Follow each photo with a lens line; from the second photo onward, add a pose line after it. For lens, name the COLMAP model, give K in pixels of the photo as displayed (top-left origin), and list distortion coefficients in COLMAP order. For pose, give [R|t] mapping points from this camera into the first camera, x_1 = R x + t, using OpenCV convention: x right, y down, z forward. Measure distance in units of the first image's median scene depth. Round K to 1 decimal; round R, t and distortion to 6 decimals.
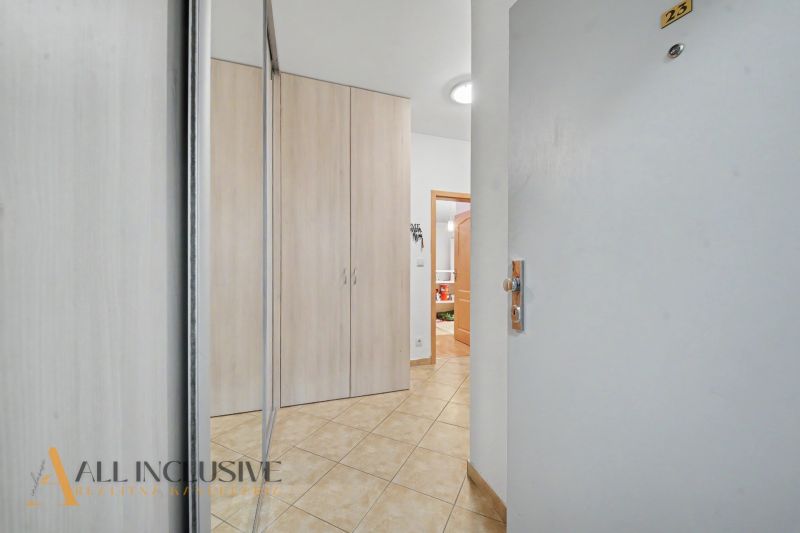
lens RADIAL K [[298.4, 0, 405.9], [0, 298.4, 264.2], [0, 0, 1]] dist [-0.001816, -0.000145]
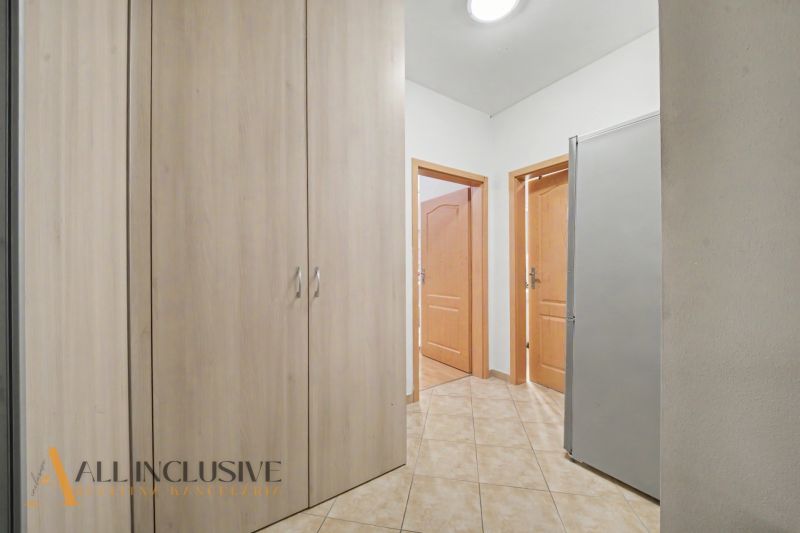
lens RADIAL K [[298.4, 0, 405.9], [0, 298.4, 264.2], [0, 0, 1]] dist [-0.001816, -0.000145]
pose [[0.969365, -0.006582, 0.245535, -0.146755], [0.007830, 0.999961, -0.004106, 0.010690], [-0.245499, 0.005903, 0.969379, 0.439376]]
